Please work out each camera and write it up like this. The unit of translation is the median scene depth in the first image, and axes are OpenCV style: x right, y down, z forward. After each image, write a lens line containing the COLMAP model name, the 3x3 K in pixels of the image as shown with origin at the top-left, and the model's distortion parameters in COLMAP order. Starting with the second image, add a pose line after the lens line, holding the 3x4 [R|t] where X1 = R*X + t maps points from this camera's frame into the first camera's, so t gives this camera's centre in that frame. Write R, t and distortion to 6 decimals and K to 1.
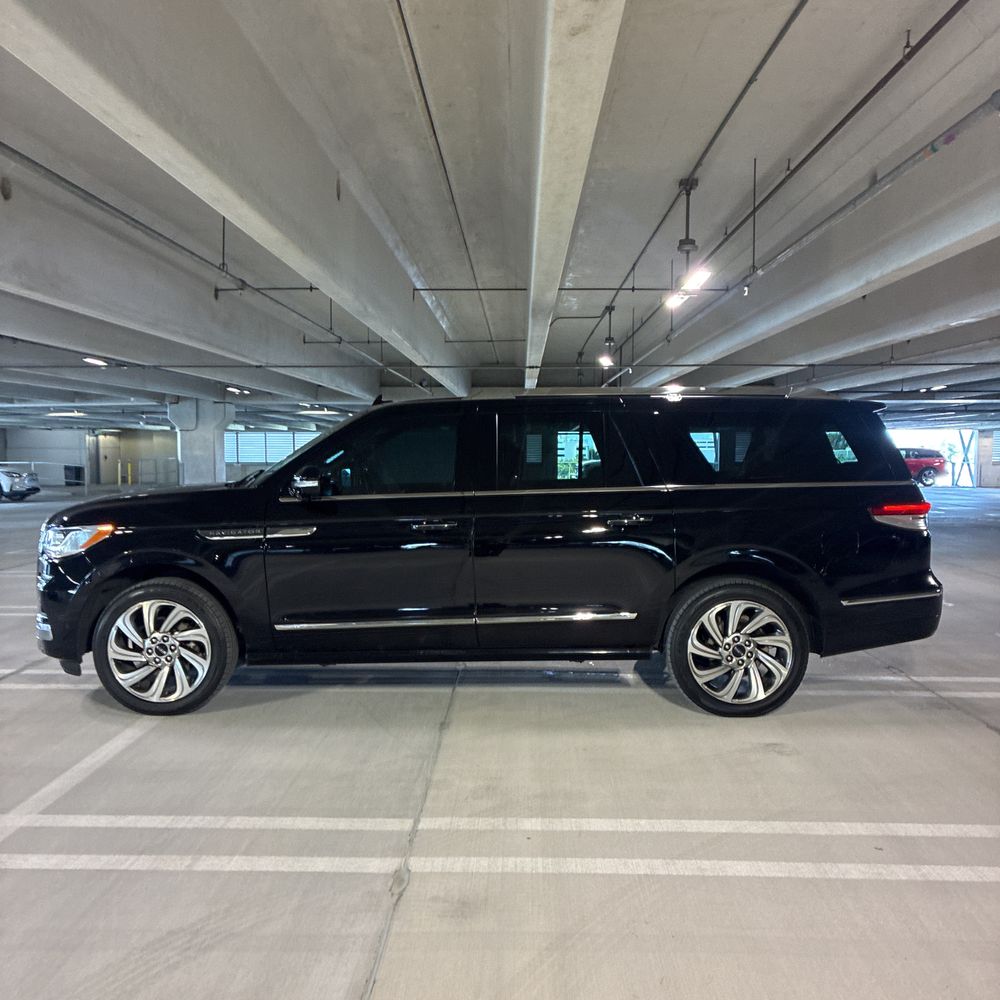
lens RADIAL K [[1033.4, 0, 510.0], [0, 1033.4, 498.5], [0, 0, 1]] dist [0.031641, 0.000000]
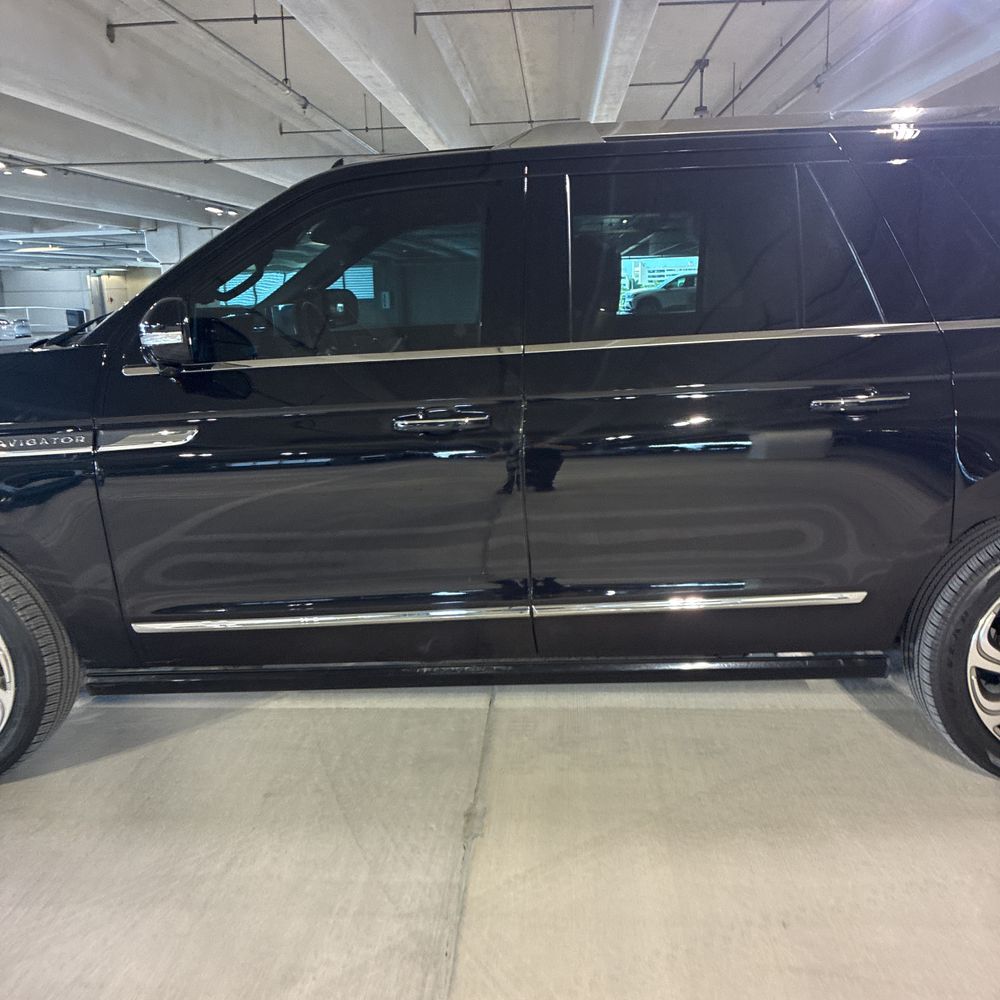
lens RADIAL K [[1033.4, 0, 497.1], [0, 1033.4, 496.8], [0, 0, 1]] dist [0.031641, 0.000000]
pose [[0.998502, -0.017026, -0.051999, -0.022939], [0.024940, 0.987513, 0.155548, -0.012192], [0.048701, -0.156612, 0.986459, 0.516501]]
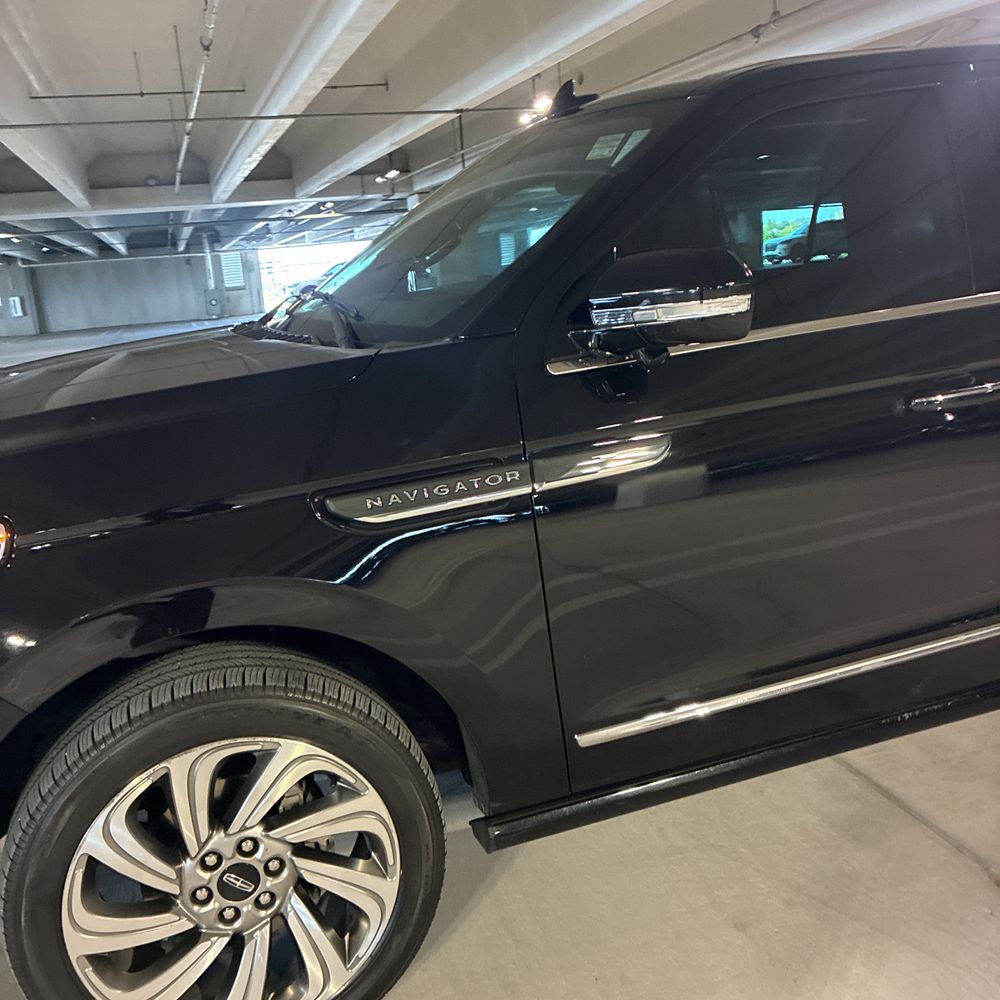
lens RADIAL K [[1033.4, 0, 502.3], [0, 1033.4, 494.9], [0, 0, 1]] dist [0.031641, 0.000000]
pose [[0.937485, -0.148250, 0.314871, -0.342865], [0.093299, 0.978675, 0.183003, -0.020807], [-0.335287, -0.142185, 0.931325, 0.692516]]
